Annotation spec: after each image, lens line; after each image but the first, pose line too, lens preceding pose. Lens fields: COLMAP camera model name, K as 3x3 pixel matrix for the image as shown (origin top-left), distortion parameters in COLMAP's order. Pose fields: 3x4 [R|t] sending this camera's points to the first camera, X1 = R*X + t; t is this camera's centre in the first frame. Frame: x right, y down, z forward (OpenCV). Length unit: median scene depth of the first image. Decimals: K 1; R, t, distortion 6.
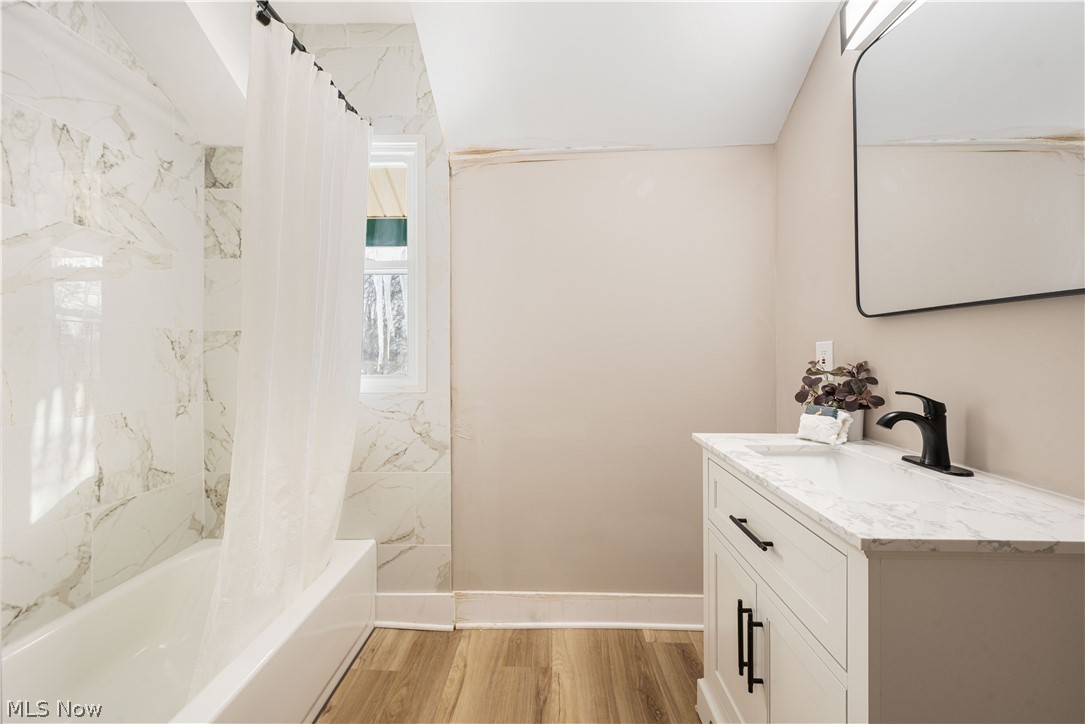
lens RADIAL K [[426.6, 0, 537.2], [0, 426.6, 349.4], [0, 0, 1]] dist [-0.002880, 0.000161]
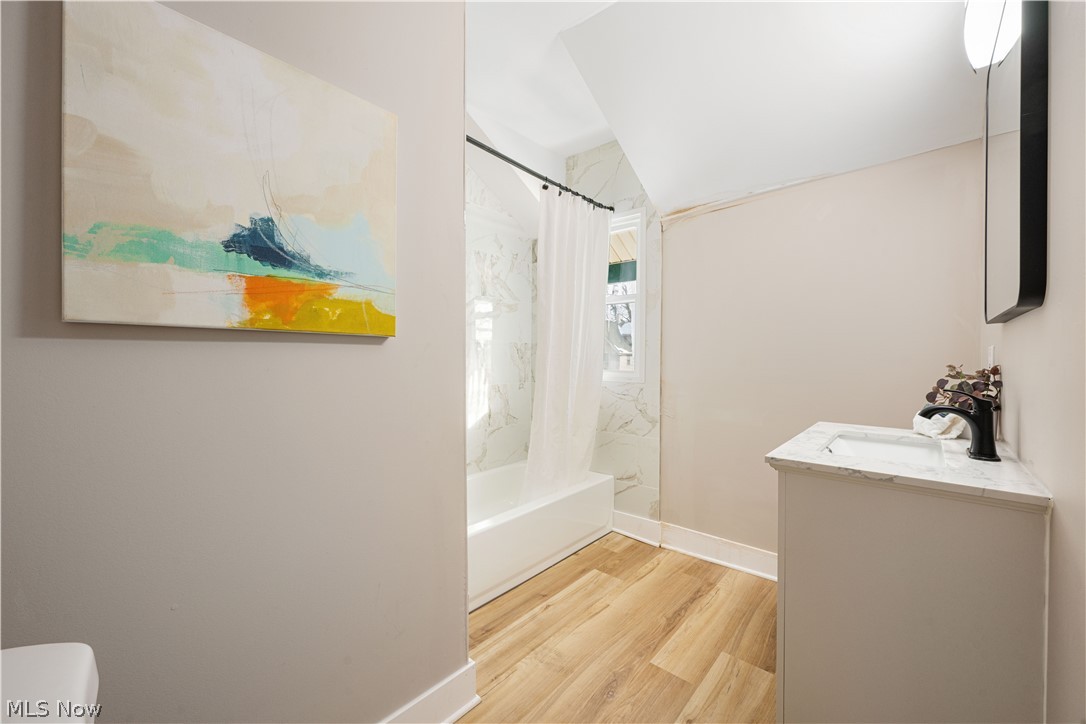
lens RADIAL K [[427.0, 0, 545.2], [0, 427.0, 358.7], [0, 0, 1]] dist [-0.002880, 0.000161]
pose [[0.769992, 0.008975, -0.637991, 0.428873], [-0.002521, 0.999936, 0.011023, 0.001722], [0.638049, -0.006879, 0.769965, -0.365729]]
